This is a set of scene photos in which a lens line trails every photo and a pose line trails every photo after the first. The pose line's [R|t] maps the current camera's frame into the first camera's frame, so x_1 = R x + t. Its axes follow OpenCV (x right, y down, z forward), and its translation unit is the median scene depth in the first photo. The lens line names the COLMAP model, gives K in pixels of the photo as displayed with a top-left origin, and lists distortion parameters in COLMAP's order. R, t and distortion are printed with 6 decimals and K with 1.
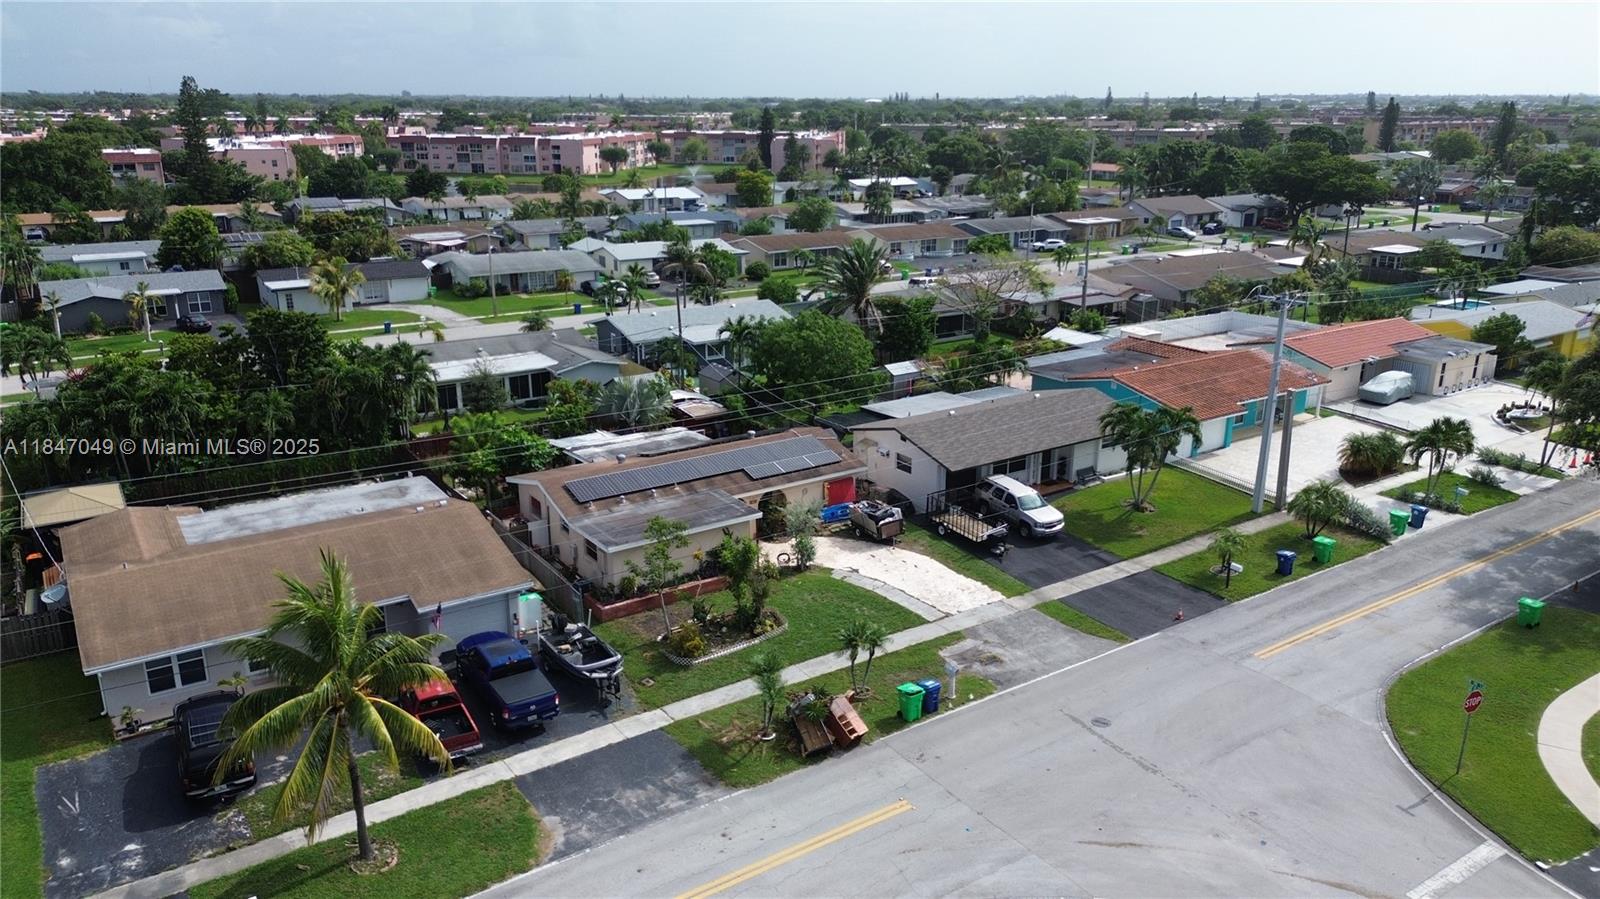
lens RADIAL K [[1125.7, 0, 800.0], [0, 1125.7, 449.5], [0, 0, 1]] dist [0.060215, -0.063688]
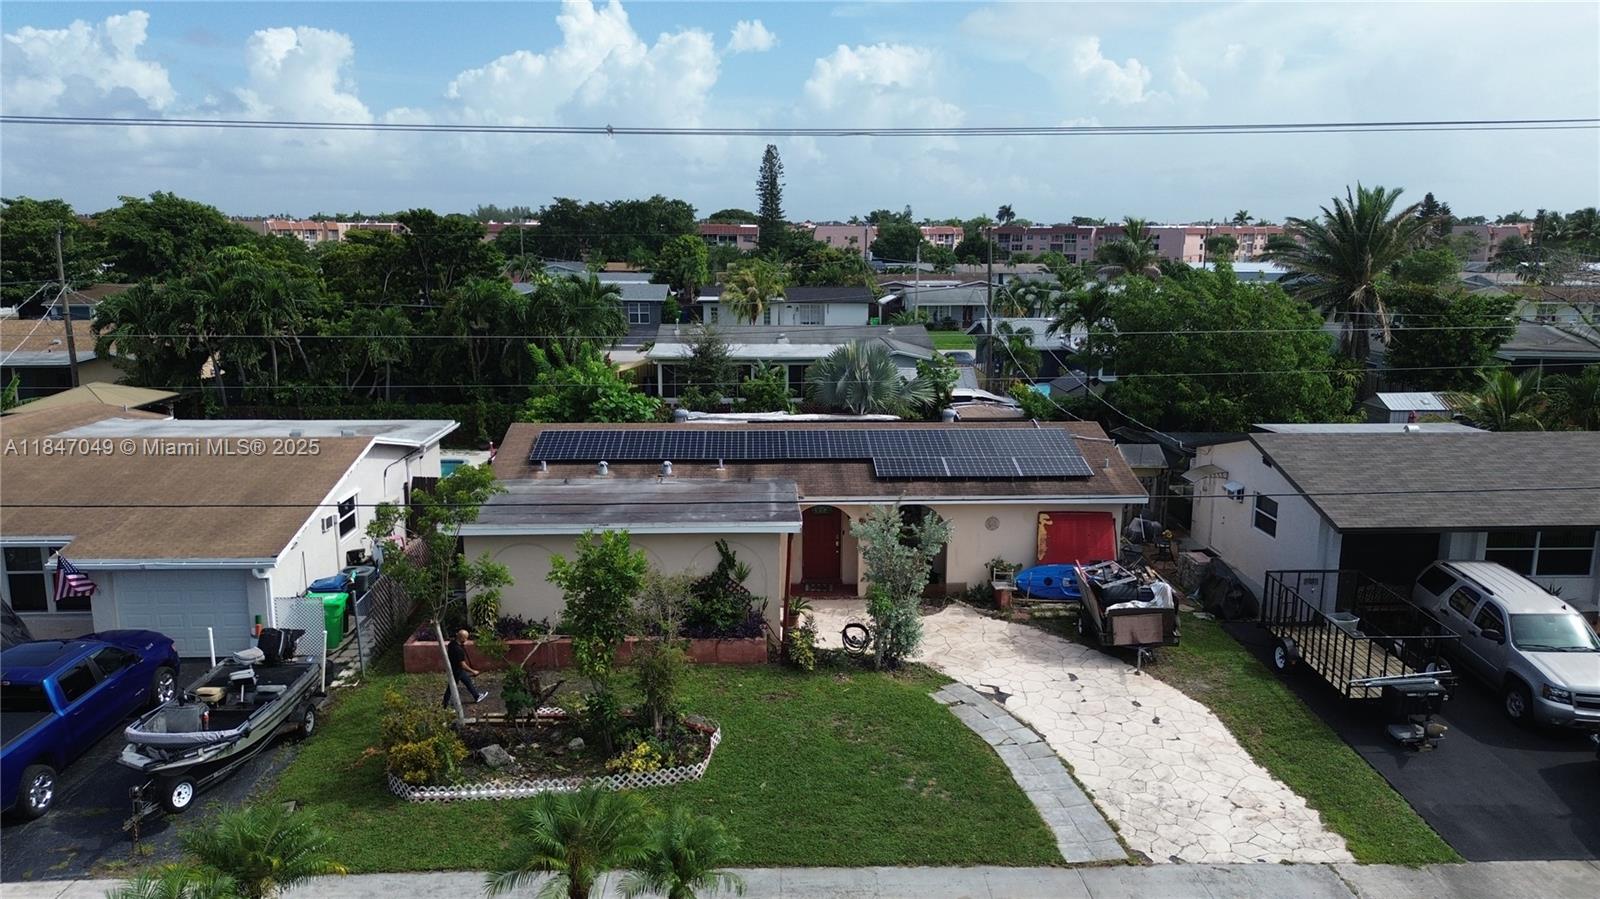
lens RADIAL K [[1125.7, 0, 800.0], [0, 1125.7, 449.5], [0, 0, 1]] dist [0.060215, -0.063688]
pose [[0.849263, 0.101126, -0.518194, 0.139408], [-0.158035, 0.985175, -0.066745, 0.039243], [0.503763, 0.138577, 0.852654, 0.407601]]
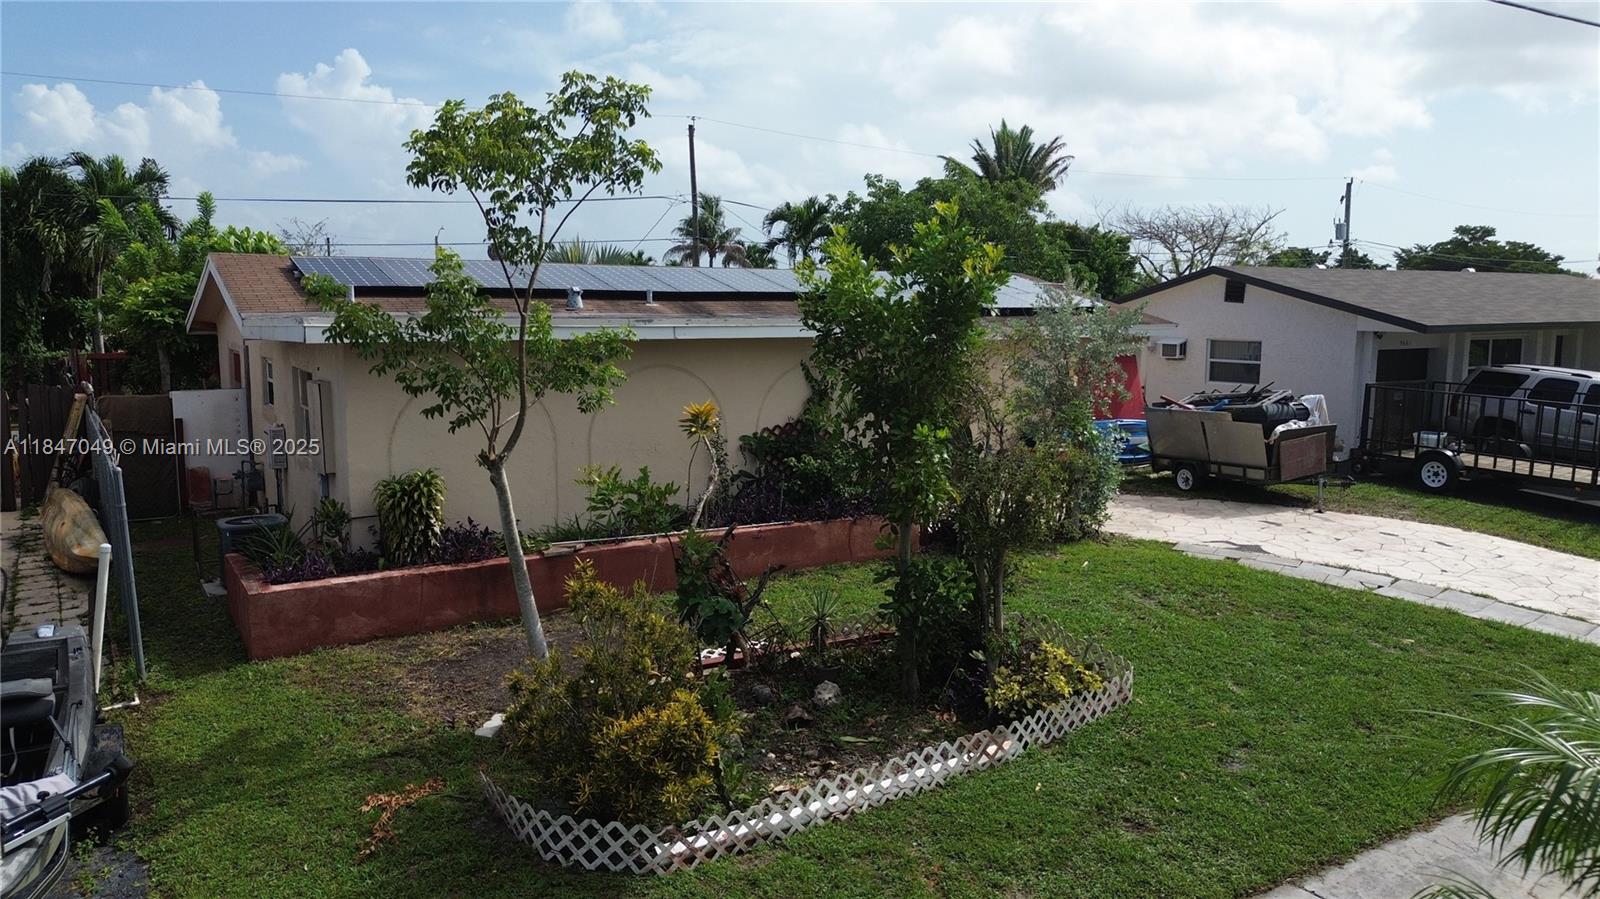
lens RADIAL K [[1125.7, 0, 800.0], [0, 1125.7, 449.5], [0, 0, 1]] dist [0.060215, -0.063688]
pose [[0.999572, 0.002424, -0.029139, -0.041491], [-0.007533, 0.984261, -0.176559, 0.095183], [0.028252, 0.176703, 0.983859, 0.494044]]
